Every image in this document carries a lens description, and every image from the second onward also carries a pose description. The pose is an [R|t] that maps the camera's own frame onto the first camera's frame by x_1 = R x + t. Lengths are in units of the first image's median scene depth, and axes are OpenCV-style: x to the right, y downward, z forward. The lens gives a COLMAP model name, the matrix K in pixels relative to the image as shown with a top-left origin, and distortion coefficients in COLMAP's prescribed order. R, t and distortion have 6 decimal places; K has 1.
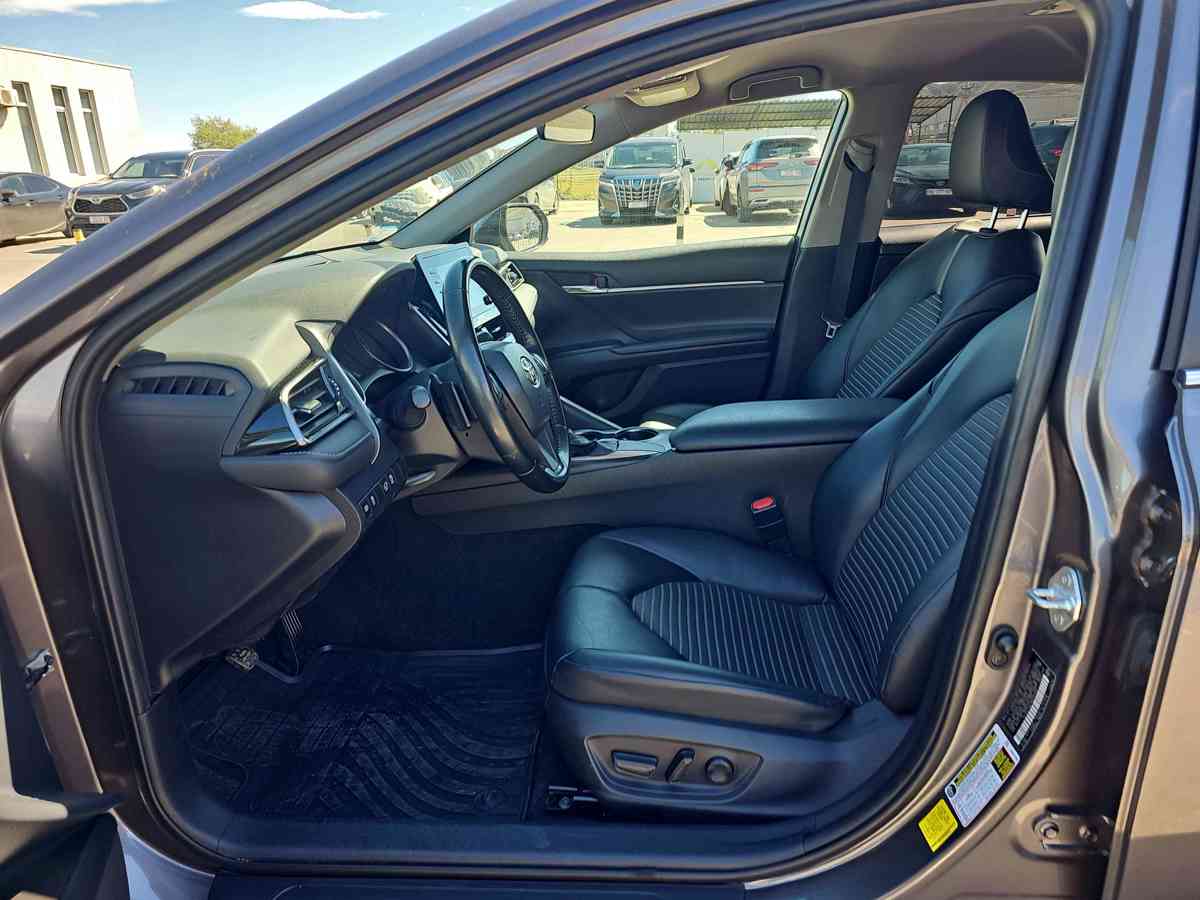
lens RADIAL K [[824.3, 0, 609.3], [0, 824.3, 448.6], [0, 0, 1]] dist [0.057372, -0.000728]
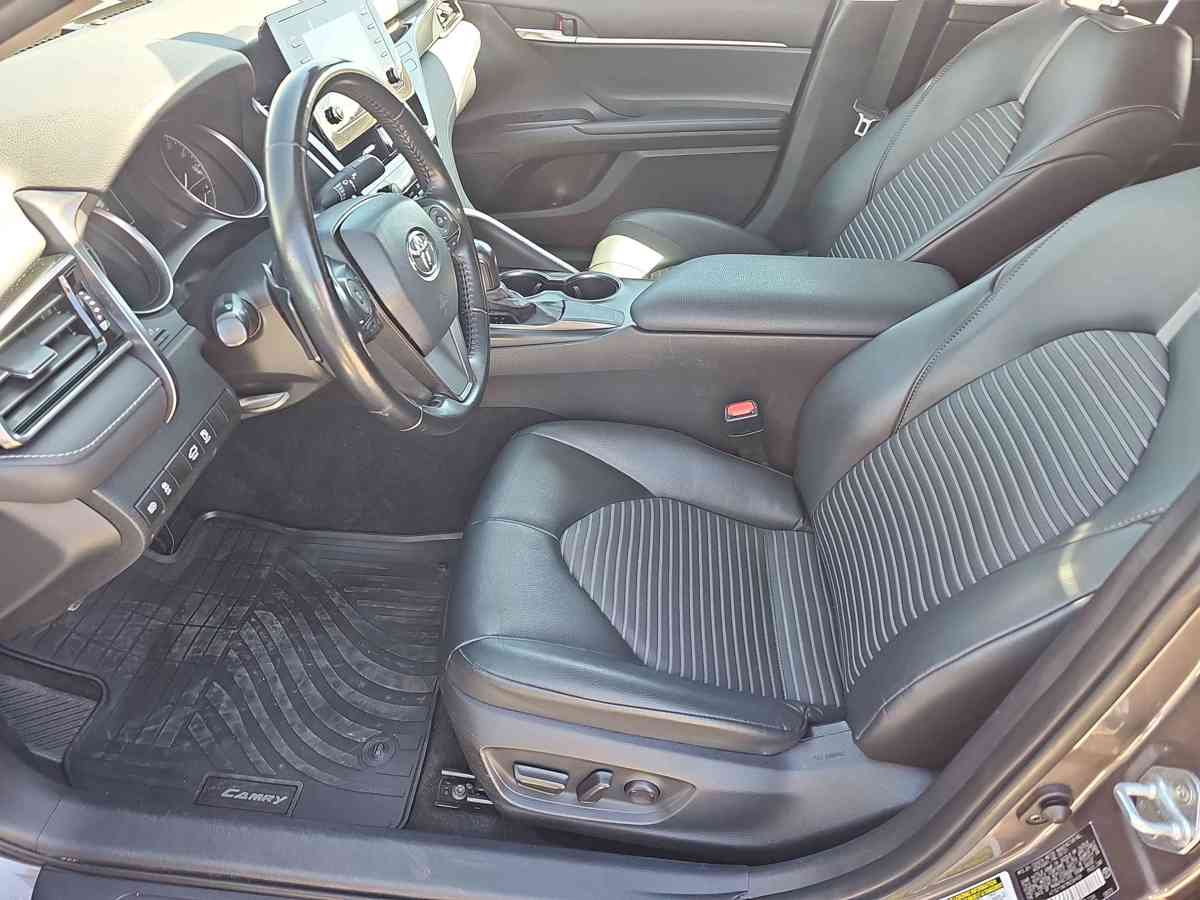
lens RADIAL K [[791.0, 0, 588.2], [0, 791.0, 446.6], [0, 0, 1]] dist [0.062756, -0.057870]
pose [[0.997623, 0.066937, 0.016387, 0.034205], [-0.068367, 0.931431, 0.357438, -0.169981], [0.008662, -0.357708, 0.933793, 0.302928]]
